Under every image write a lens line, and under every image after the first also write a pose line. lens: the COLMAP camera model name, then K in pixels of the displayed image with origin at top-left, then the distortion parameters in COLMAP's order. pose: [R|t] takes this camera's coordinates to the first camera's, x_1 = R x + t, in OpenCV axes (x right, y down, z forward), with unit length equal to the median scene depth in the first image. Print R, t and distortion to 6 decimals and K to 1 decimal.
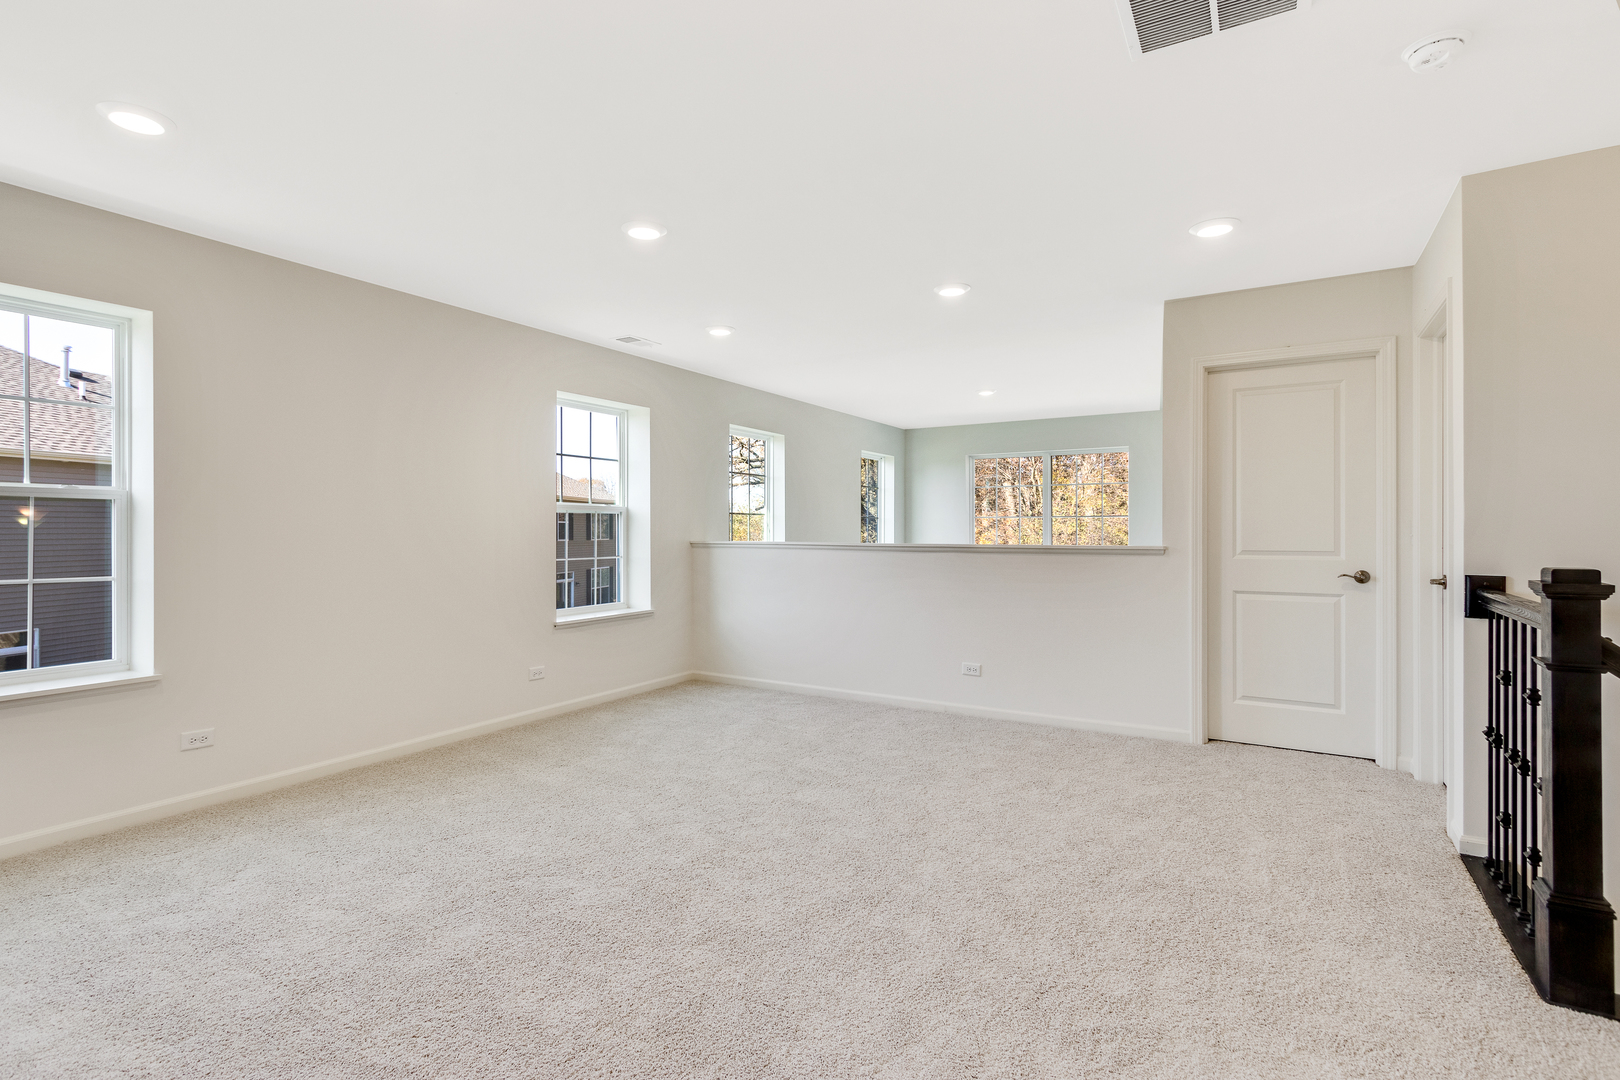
lens RADIAL K [[785.0, 0, 810.0], [0, 785.0, 540.0], [0, 0, 1]] dist [0.009978, -0.000915]
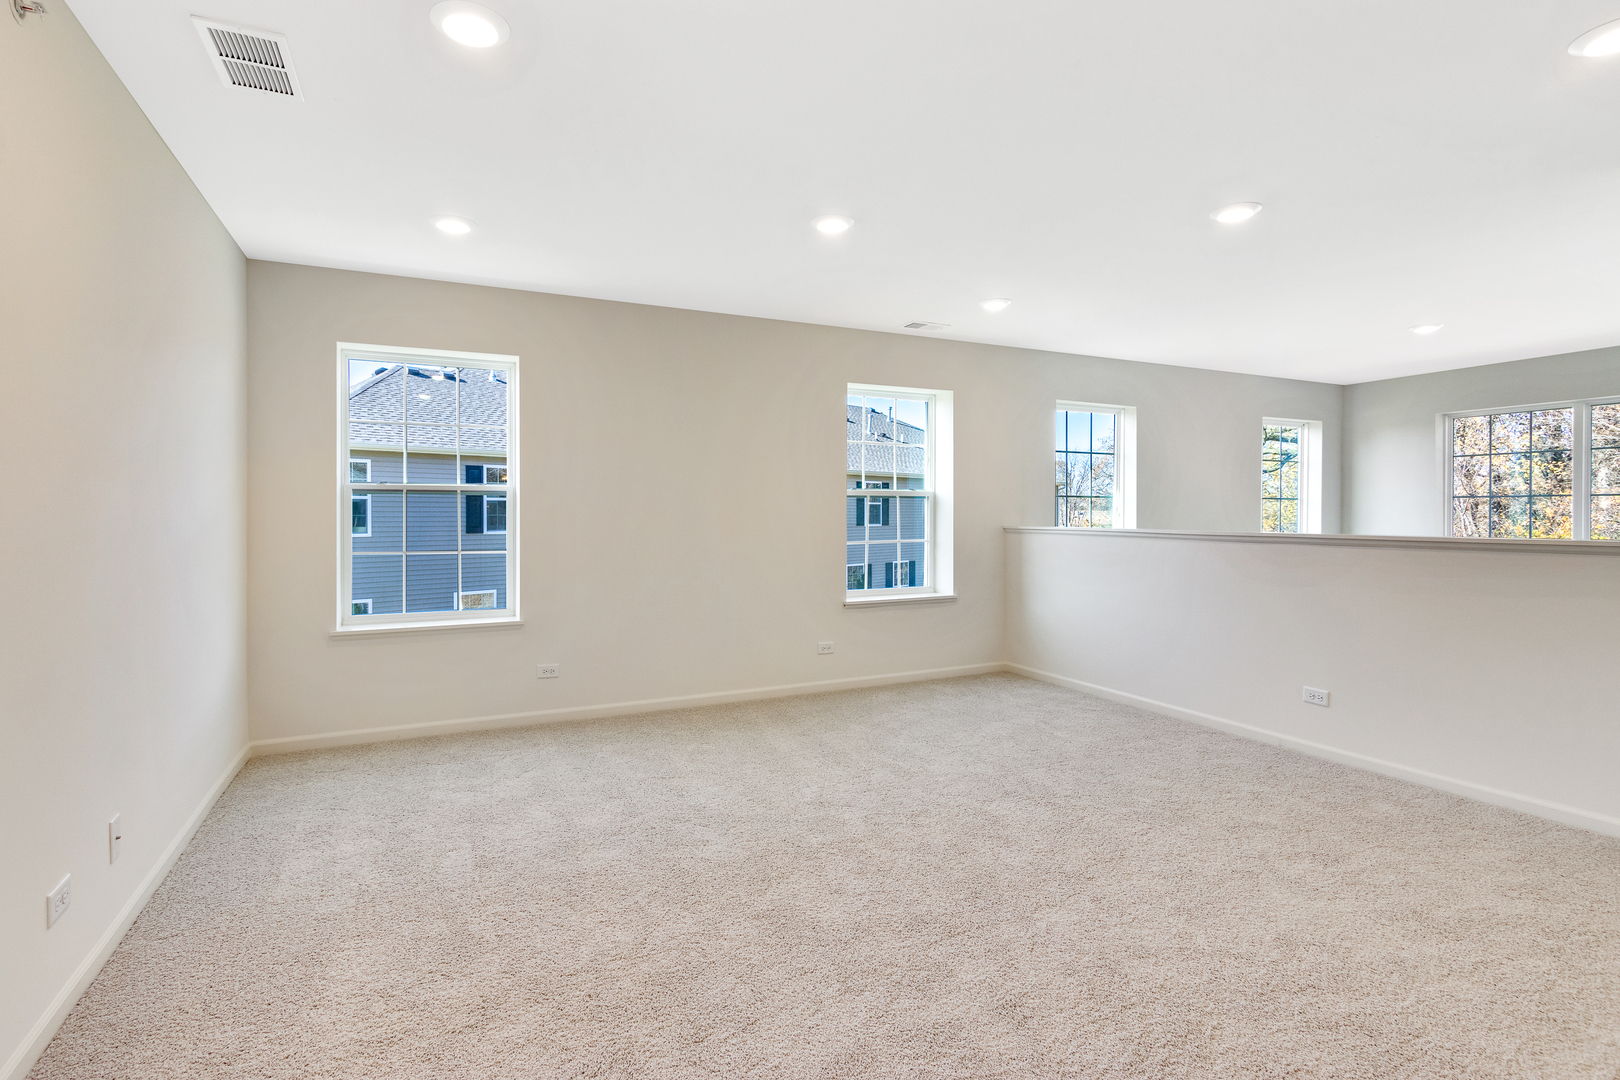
lens RADIAL K [[793.9, 0, 808.2], [0, 793.9, 526.1], [0, 0, 1]] dist [0.006389, -0.001402]
pose [[0.835160, 0.008764, -0.549938, 0.279744], [-0.007029, 0.999961, 0.005260, -0.003063], [0.549963, -0.000527, 0.835189, 0.098703]]
